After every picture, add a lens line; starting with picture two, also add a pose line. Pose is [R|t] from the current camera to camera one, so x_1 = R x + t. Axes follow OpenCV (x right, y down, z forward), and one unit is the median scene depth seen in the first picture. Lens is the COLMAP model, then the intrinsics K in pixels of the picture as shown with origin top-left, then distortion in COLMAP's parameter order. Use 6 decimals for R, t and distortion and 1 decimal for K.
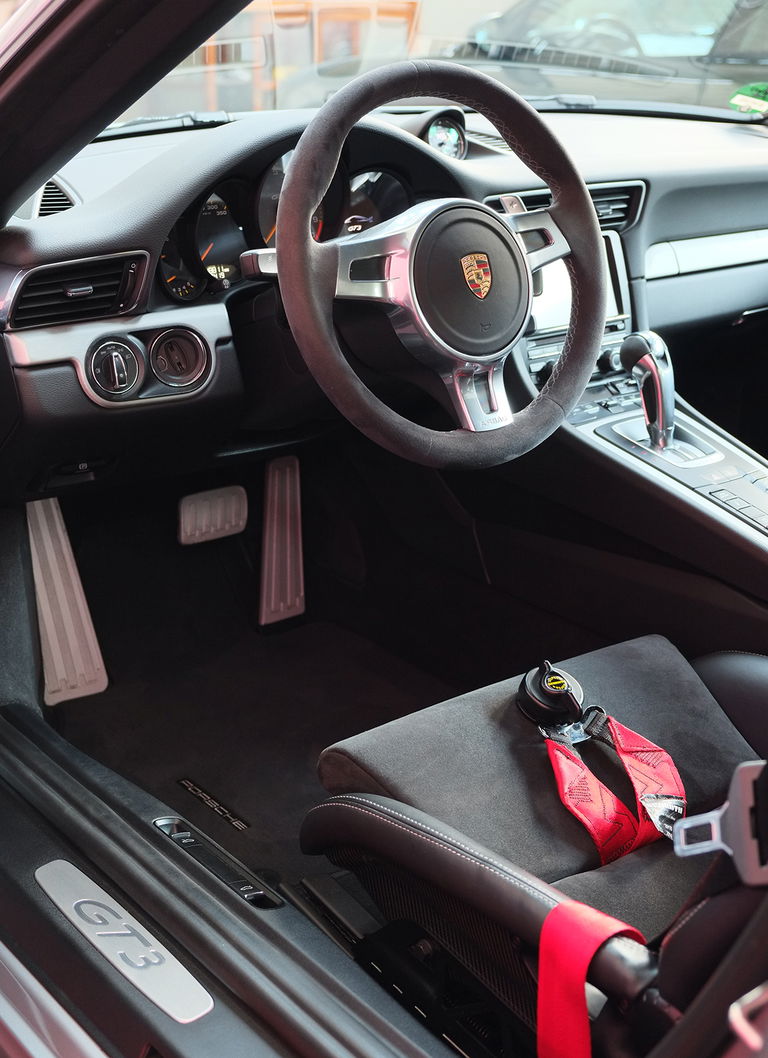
lens RADIAL K [[1401.8, 0, 384.0], [0, 1401.8, 529.0], [0, 0, 1]] dist [-0.021622, 0.123959]
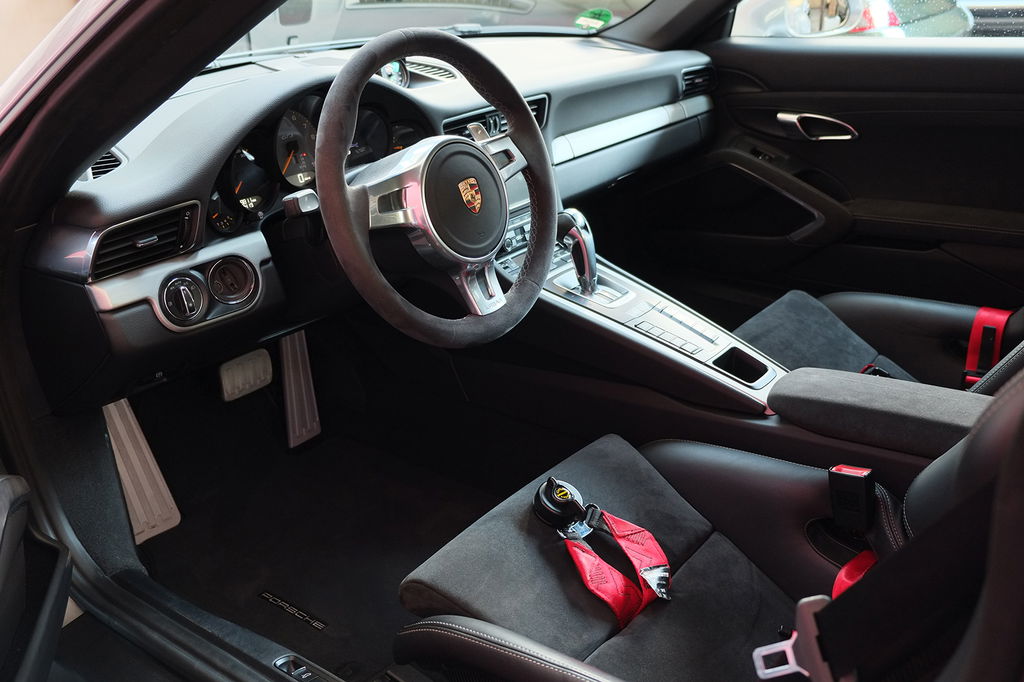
lens RADIAL K [[951.2, 0, 512.0], [0, 951.2, 341.0], [0, 0, 1]] dist [-0.014722, 0.115038]
pose [[0.969013, -0.131622, 0.209020, -0.092959], [0.121760, 0.990779, 0.059425, -0.092620], [-0.214914, -0.032134, 0.976104, 0.132827]]
